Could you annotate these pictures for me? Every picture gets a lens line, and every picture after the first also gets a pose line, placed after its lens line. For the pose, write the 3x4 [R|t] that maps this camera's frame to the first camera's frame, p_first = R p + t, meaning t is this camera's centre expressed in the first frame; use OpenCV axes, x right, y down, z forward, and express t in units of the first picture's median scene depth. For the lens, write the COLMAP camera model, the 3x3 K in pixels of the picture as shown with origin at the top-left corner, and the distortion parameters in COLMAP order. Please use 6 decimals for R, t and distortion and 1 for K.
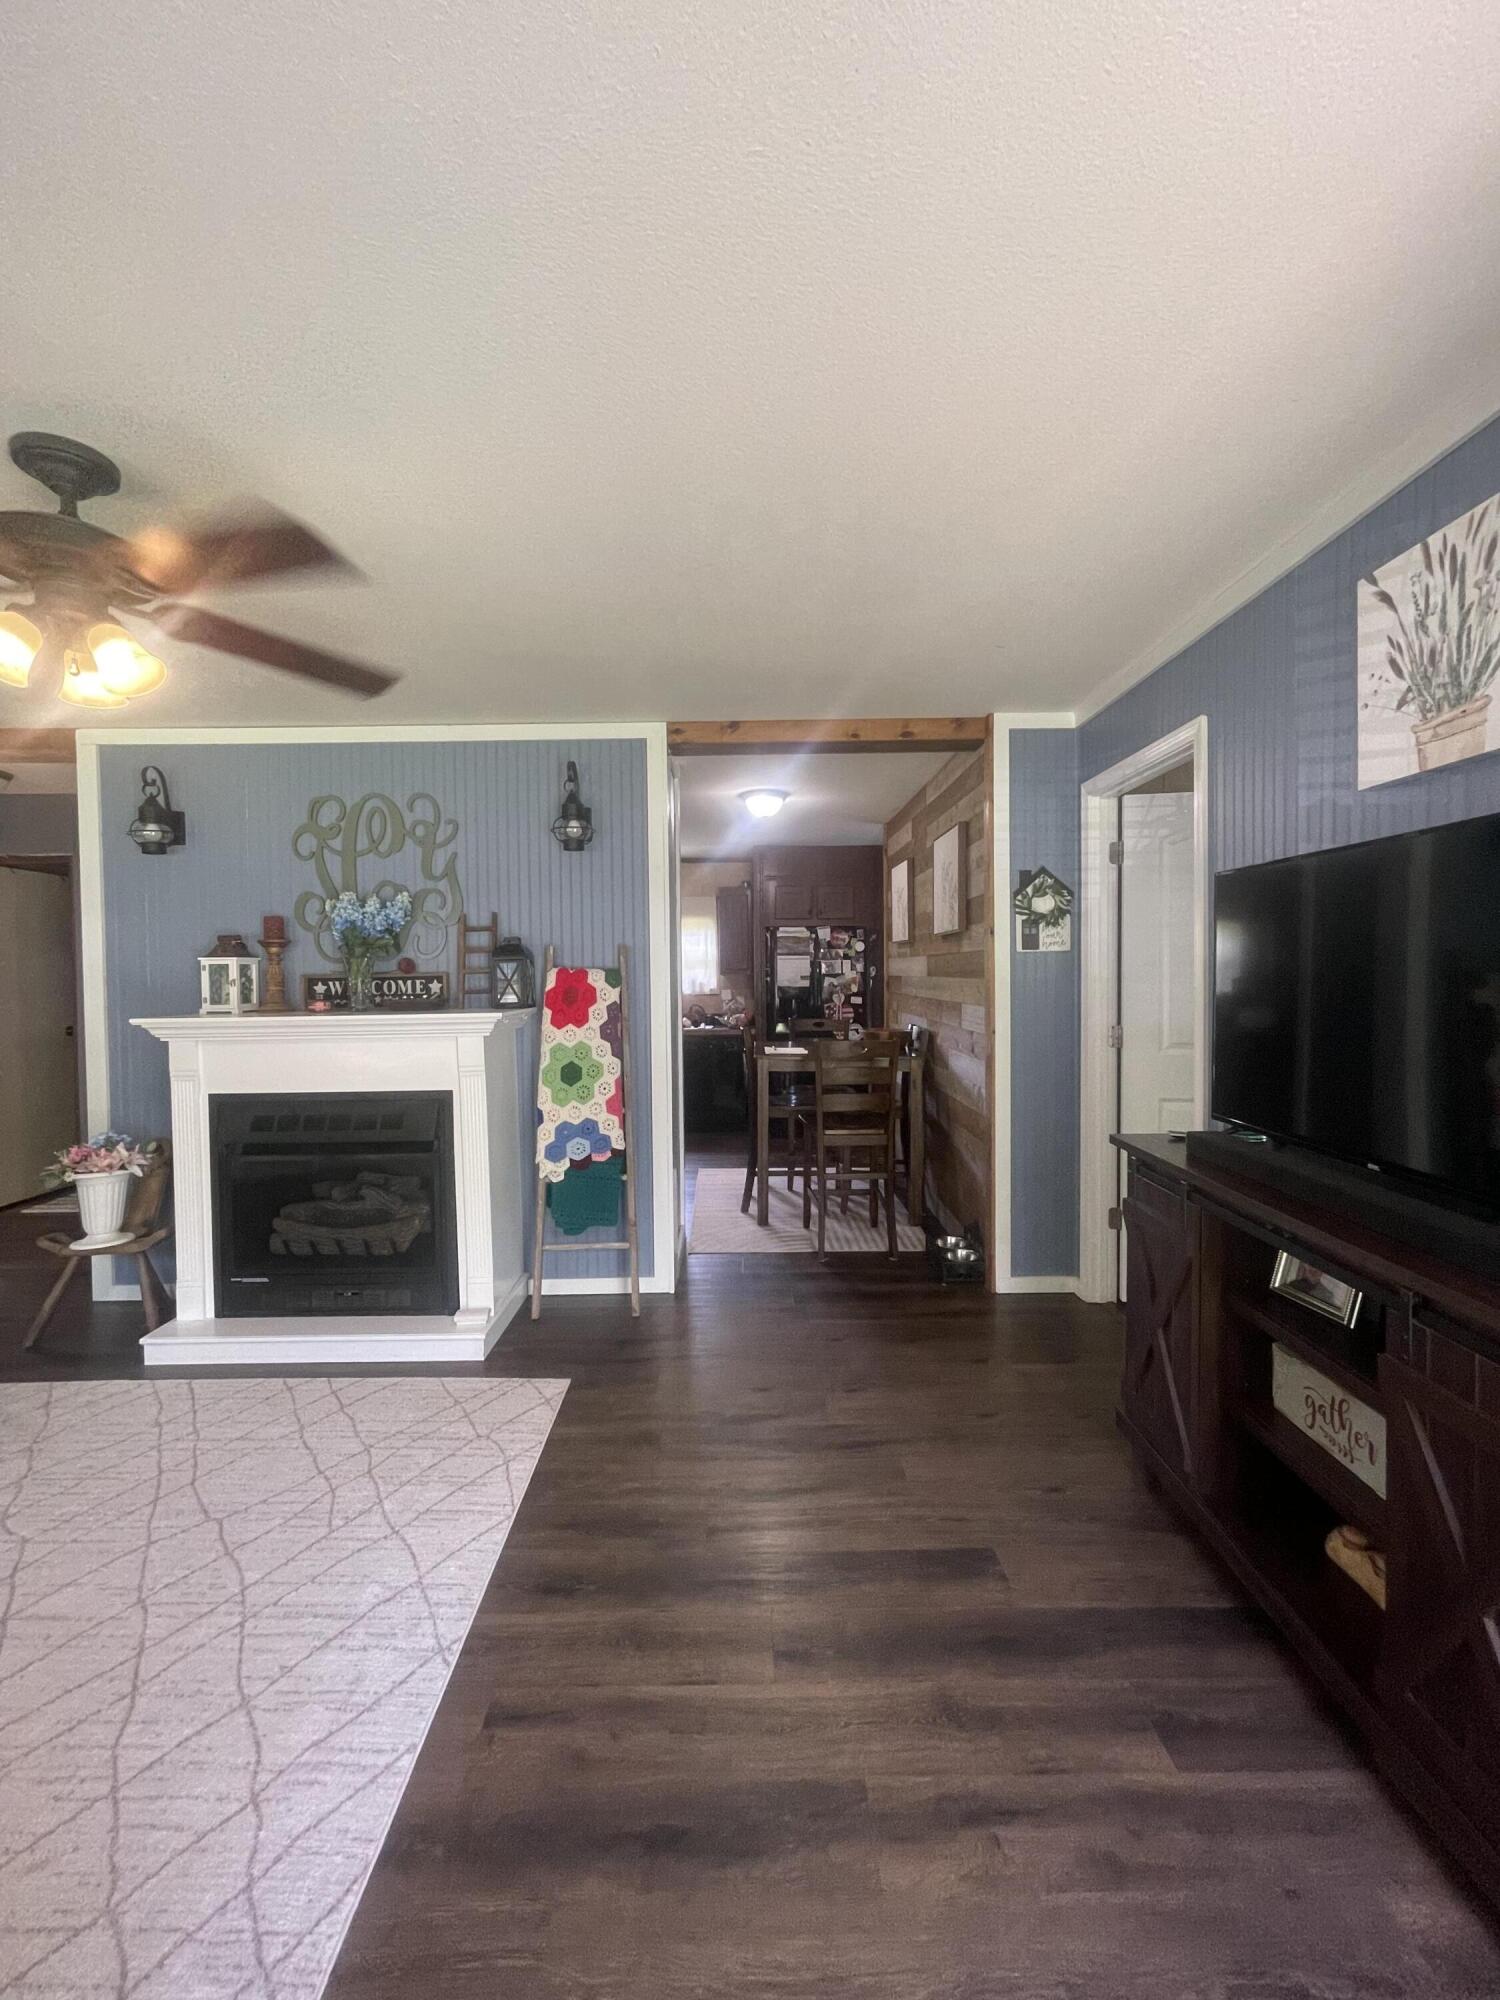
lens RADIAL K [[811.1, 0, 749.5], [0, 811.1, 991.0], [0, 0, 1]] dist [-0.001250, 0.000539]
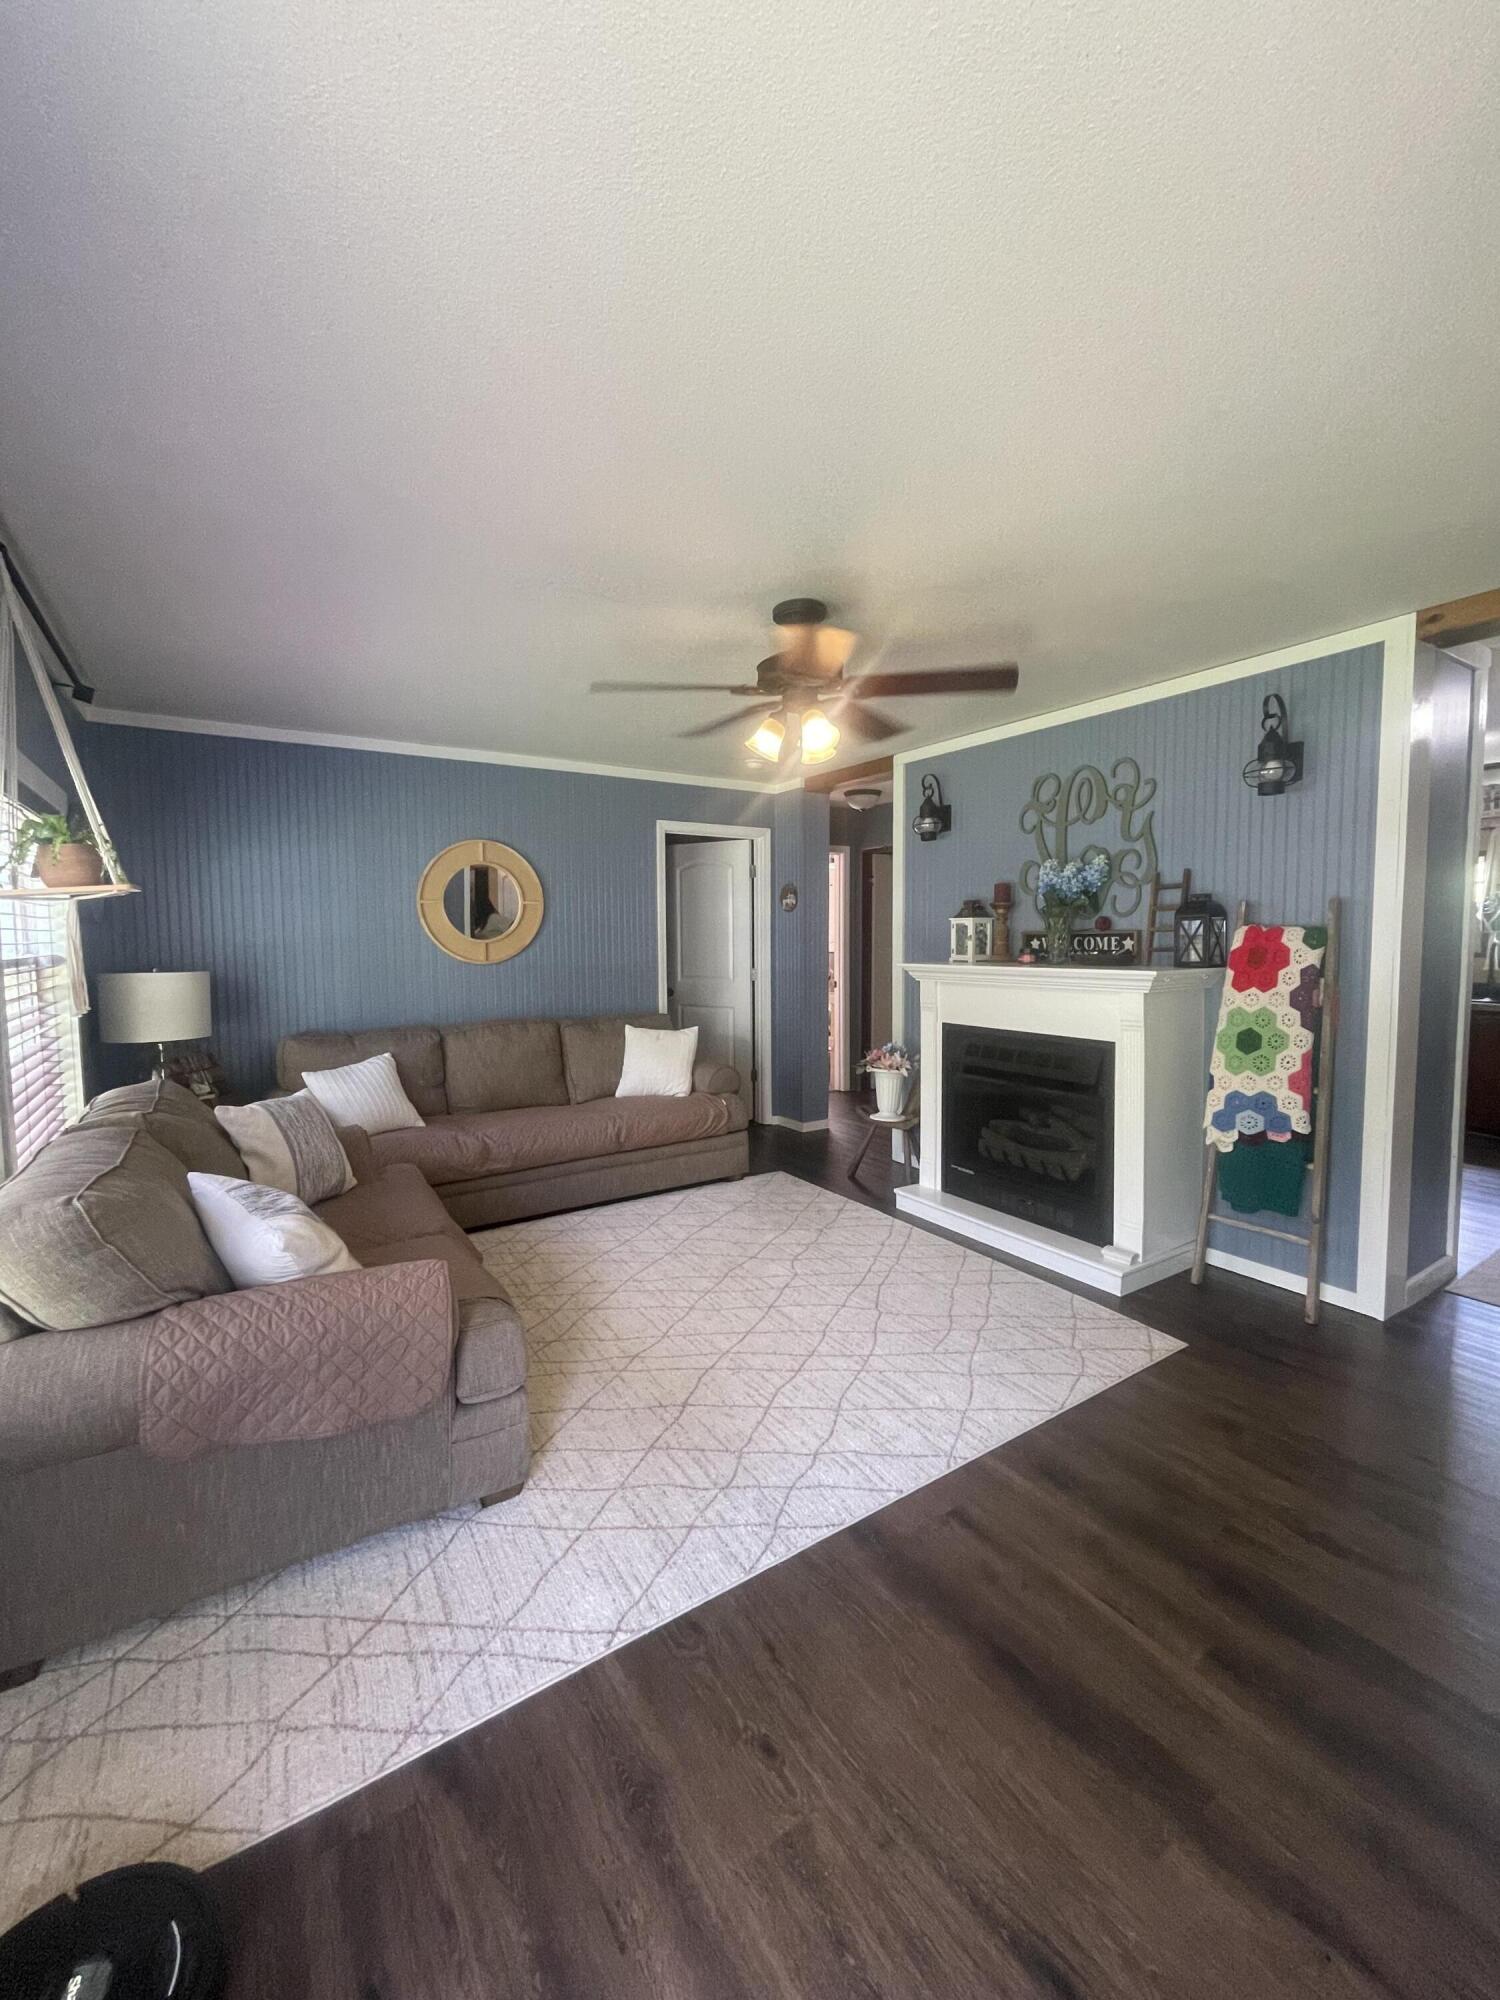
lens RADIAL K [[811.1, 0, 743.5], [0, 811.1, 995.7], [0, 0, 1]] dist [-0.001250, 0.000539]
pose [[0.537633, 0.071208, -0.840167, 0.252542], [-0.017370, 0.997151, 0.073398, -0.007477], [0.843000, -0.024868, 0.537338, 0.020122]]
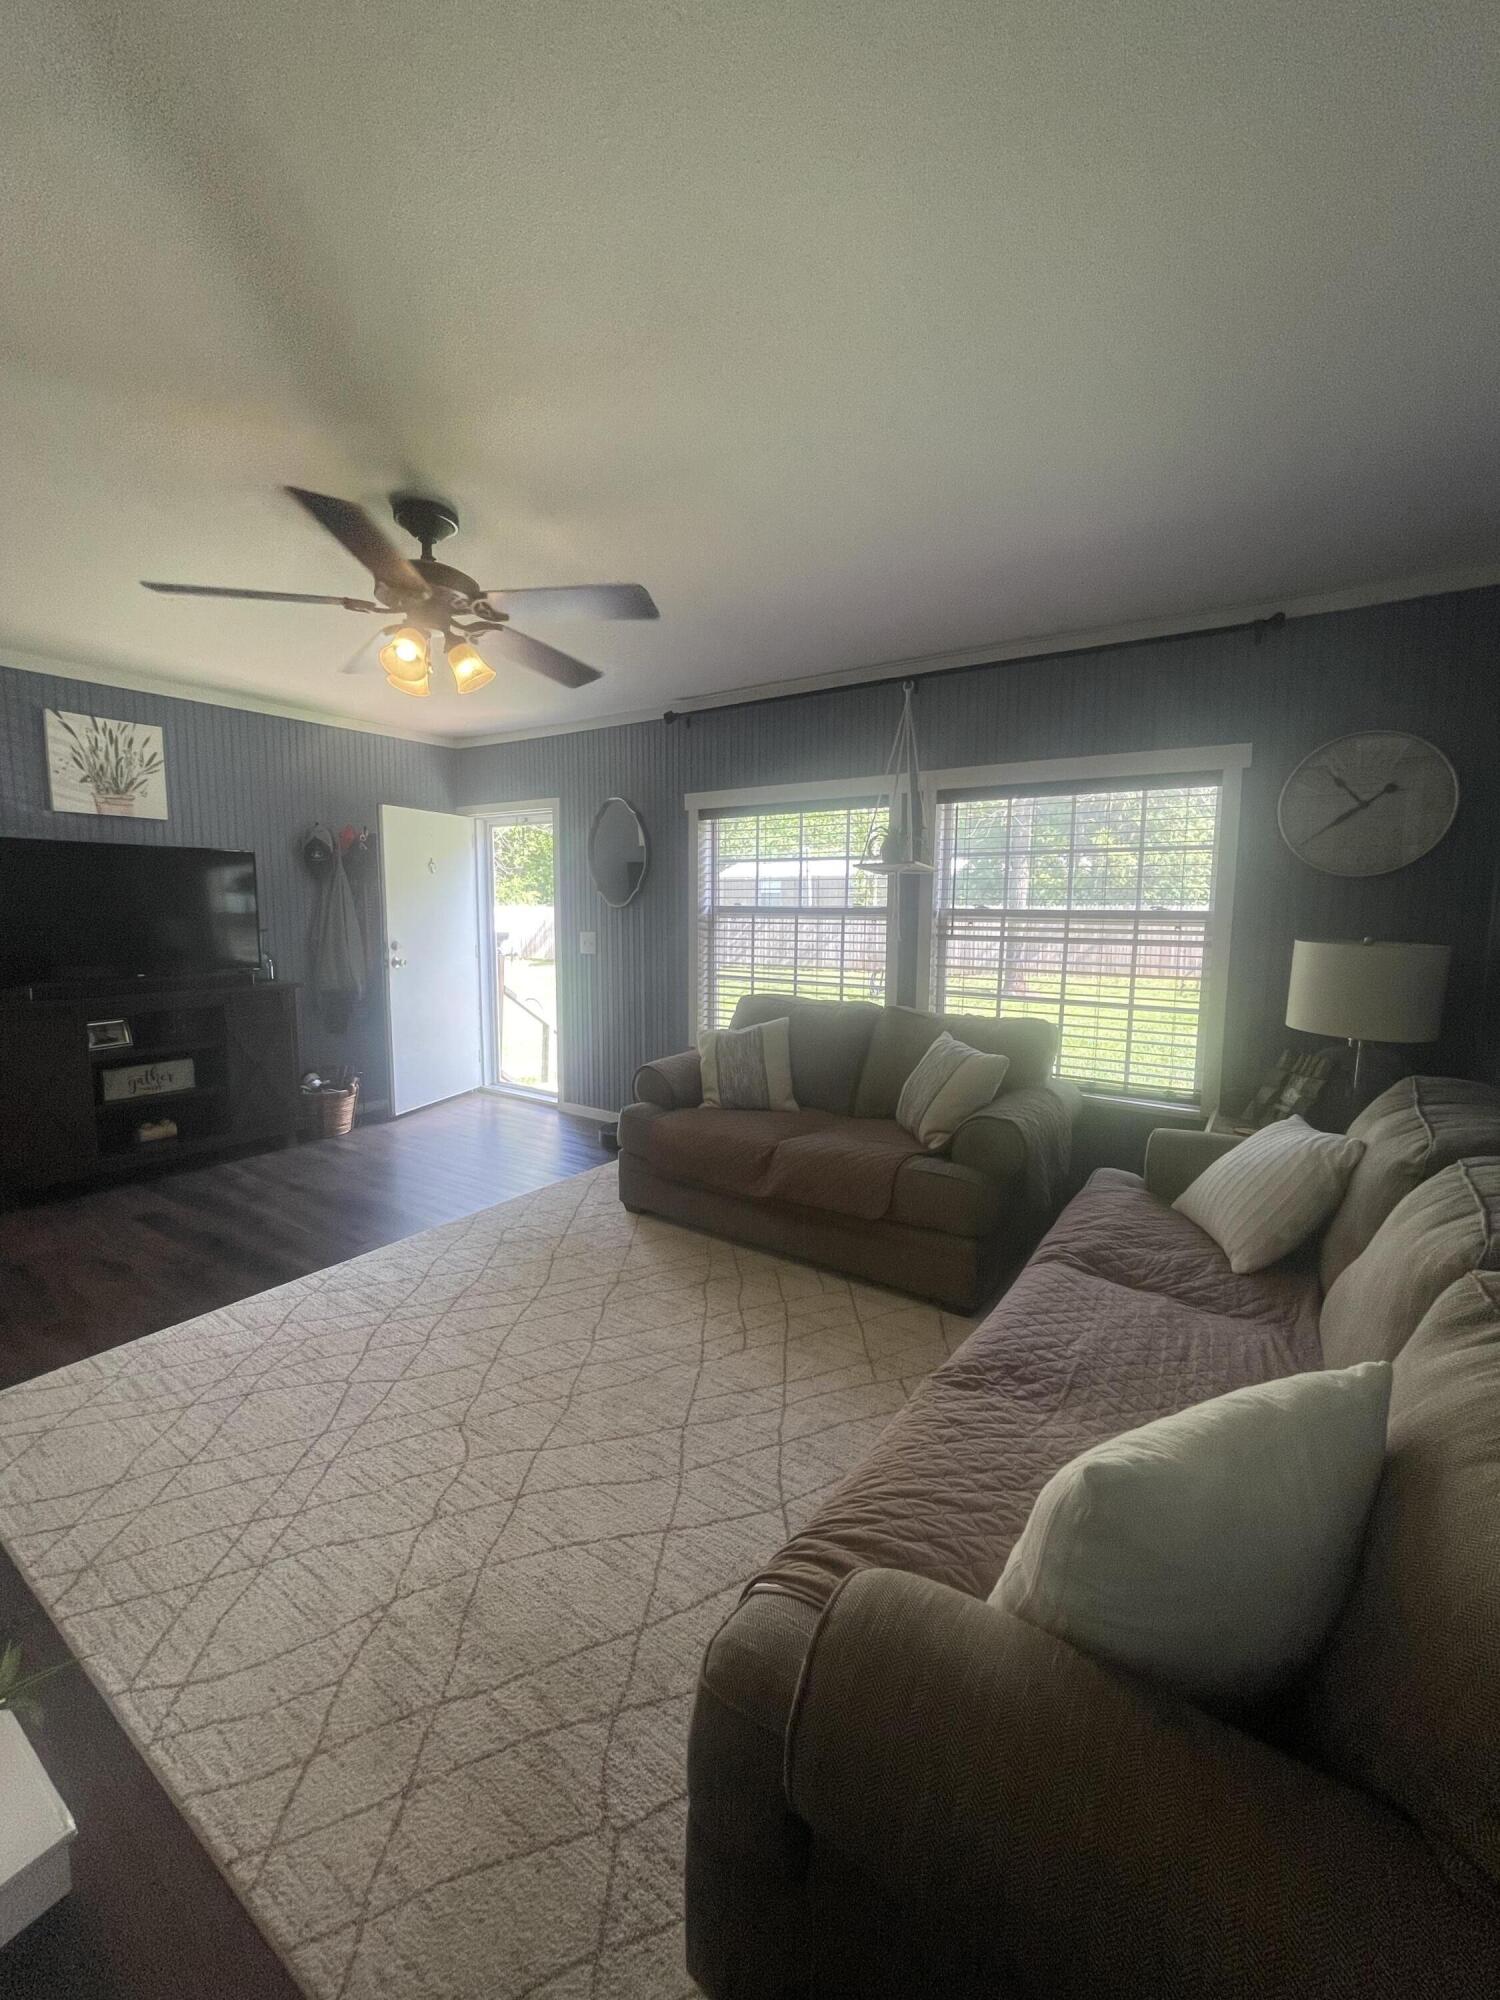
lens RADIAL K [[811.1, 0, 749.1], [0, 811.1, 998.4], [0, 0, 1]] dist [-0.001250, 0.000539]
pose [[-0.823087, -0.057747, 0.564972, -1.114806], [0.014170, 0.992419, 0.122082, 0.002765], [-0.567738, 0.108490, -0.816029, 0.999711]]
